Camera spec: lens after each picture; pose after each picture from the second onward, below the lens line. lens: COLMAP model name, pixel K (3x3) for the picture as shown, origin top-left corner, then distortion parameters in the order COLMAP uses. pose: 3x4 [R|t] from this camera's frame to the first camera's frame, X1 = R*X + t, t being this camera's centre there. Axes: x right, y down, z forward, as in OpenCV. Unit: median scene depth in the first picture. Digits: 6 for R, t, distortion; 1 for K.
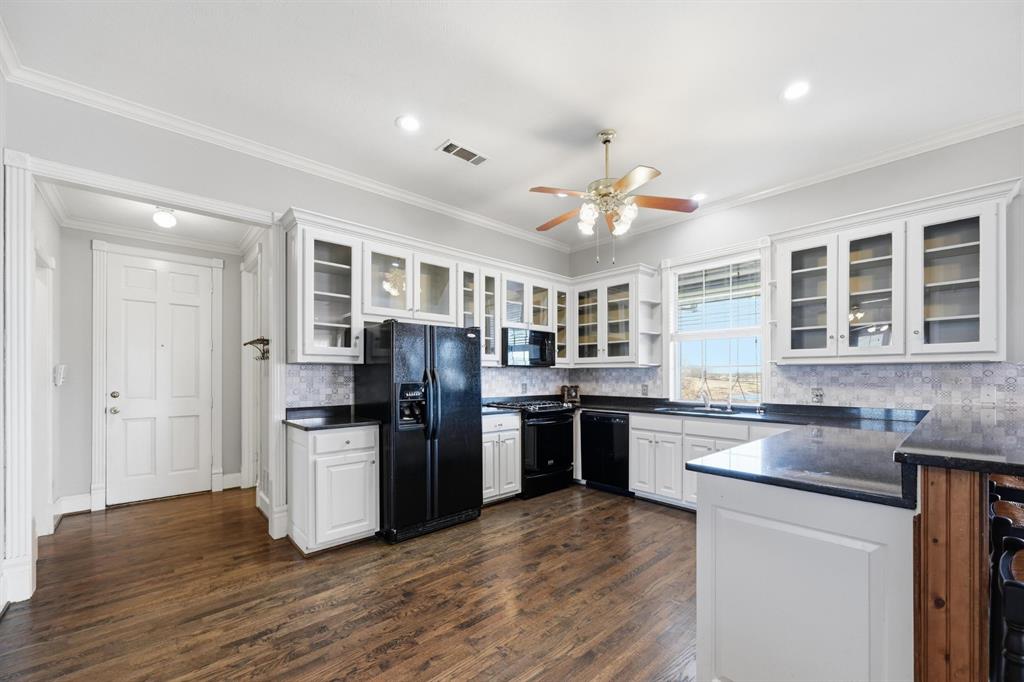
lens RADIAL K [[405.8, 0, 516.3], [0, 405.8, 375.0], [0, 0, 1]] dist [-0.000685, 0.000176]
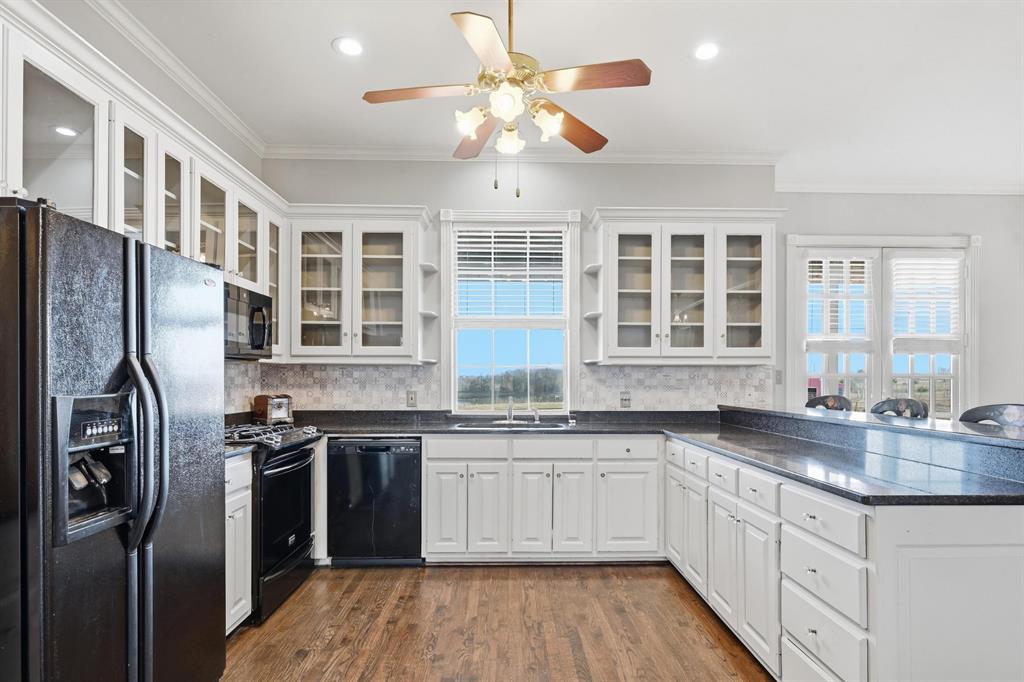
lens RADIAL K [[557.1, 0, 528.7], [0, 557.1, 373.7], [0, 0, 1]] dist [-0.001111, -0.001640]
pose [[0.658018, 0.006677, 0.752973, -0.273885], [-0.002873, 0.999976, -0.006357, 0.001364], [-0.752997, 0.002020, 0.658021, 0.296222]]
